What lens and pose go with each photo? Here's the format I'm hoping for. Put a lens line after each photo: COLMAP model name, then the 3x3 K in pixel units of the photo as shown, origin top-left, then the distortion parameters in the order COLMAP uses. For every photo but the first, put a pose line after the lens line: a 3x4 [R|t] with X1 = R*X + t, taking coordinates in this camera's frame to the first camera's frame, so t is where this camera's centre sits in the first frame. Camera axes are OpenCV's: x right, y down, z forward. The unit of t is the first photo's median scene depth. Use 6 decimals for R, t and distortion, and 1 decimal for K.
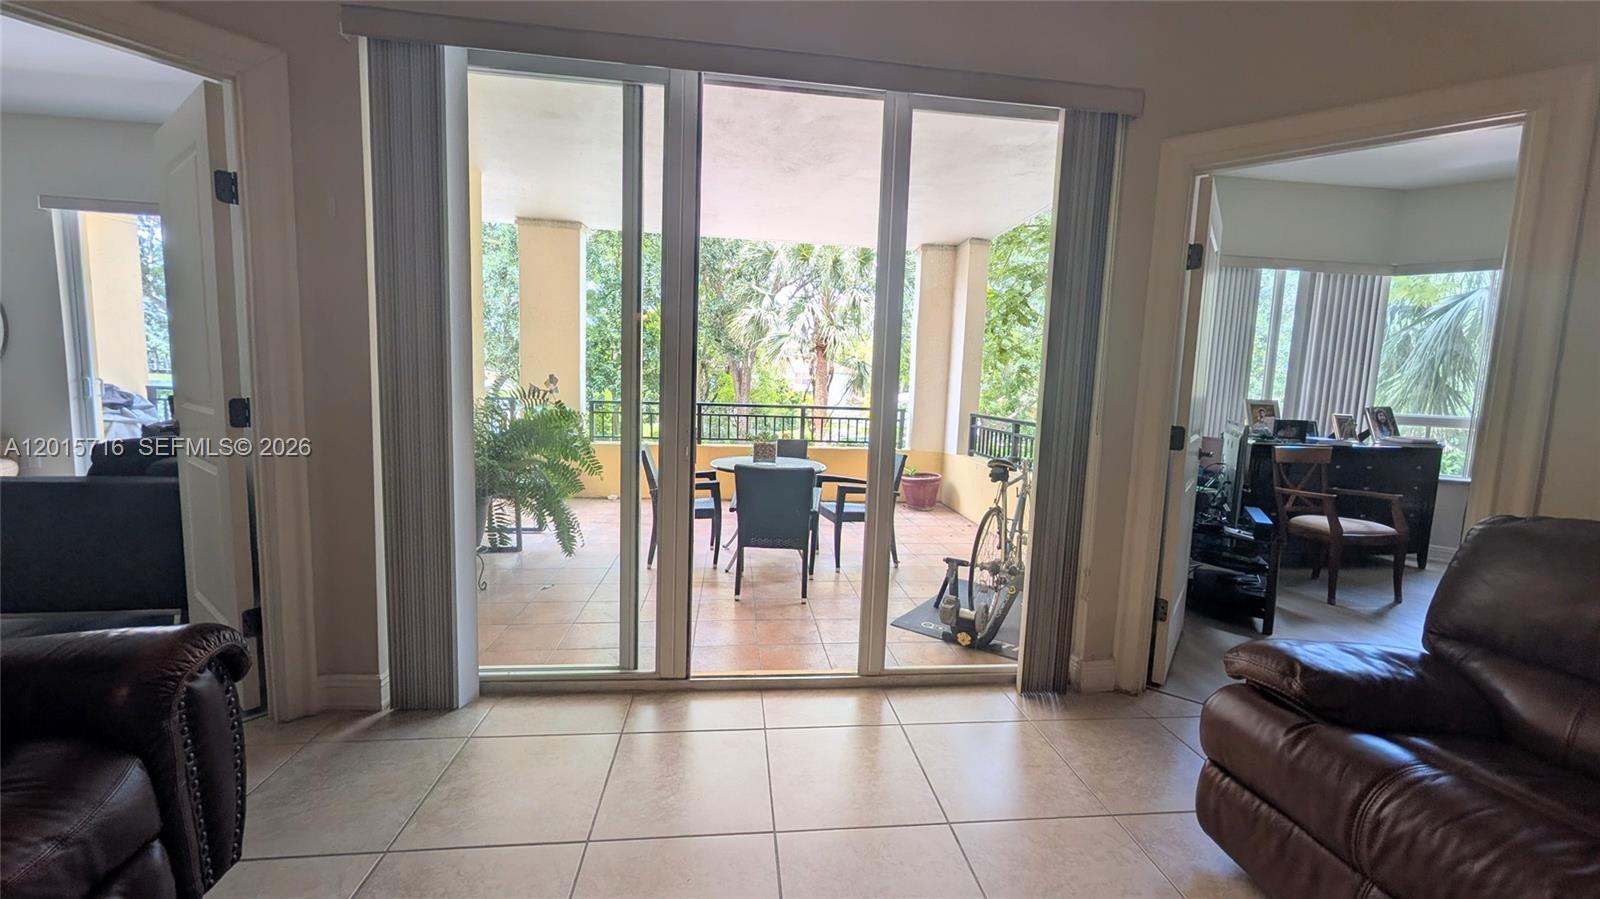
lens RADIAL K [[602.4, 0, 803.4], [0, 602.4, 441.1], [0, 0, 1]] dist [0.009267, -0.000094]
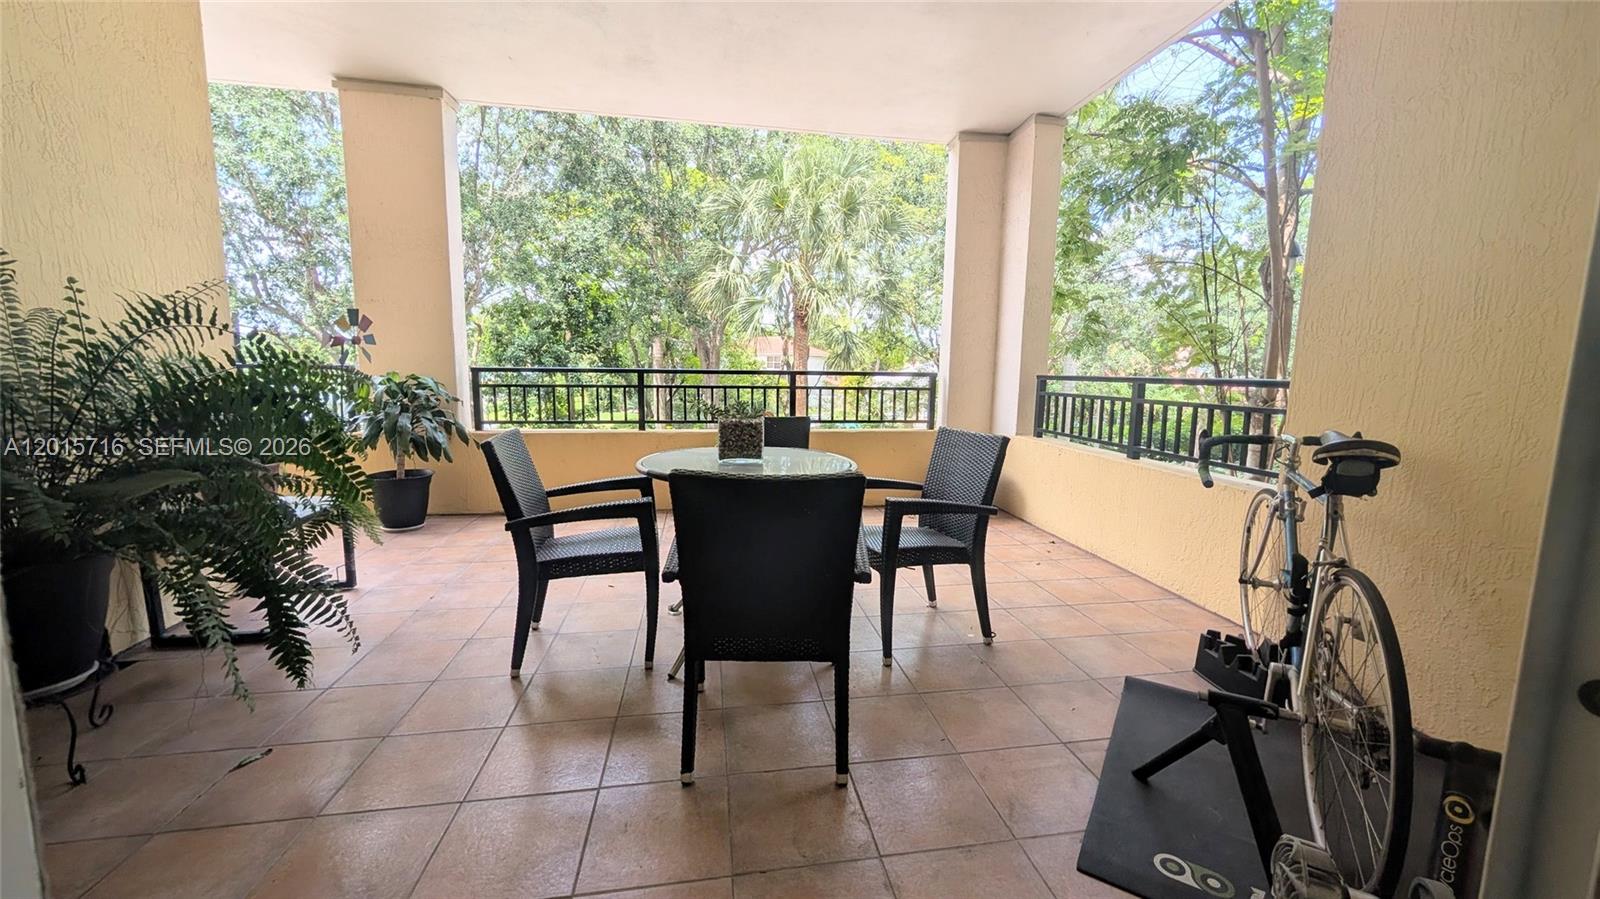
lens RADIAL K [[602.4, 0, 804.8], [0, 602.4, 439.9], [0, 0, 1]] dist [0.009267, -0.000094]
pose [[0.998533, -0.026673, 0.047114, -0.033158], [0.025660, 0.999429, 0.021966, 0.009343], [-0.047673, -0.020725, 0.998648, 0.474240]]
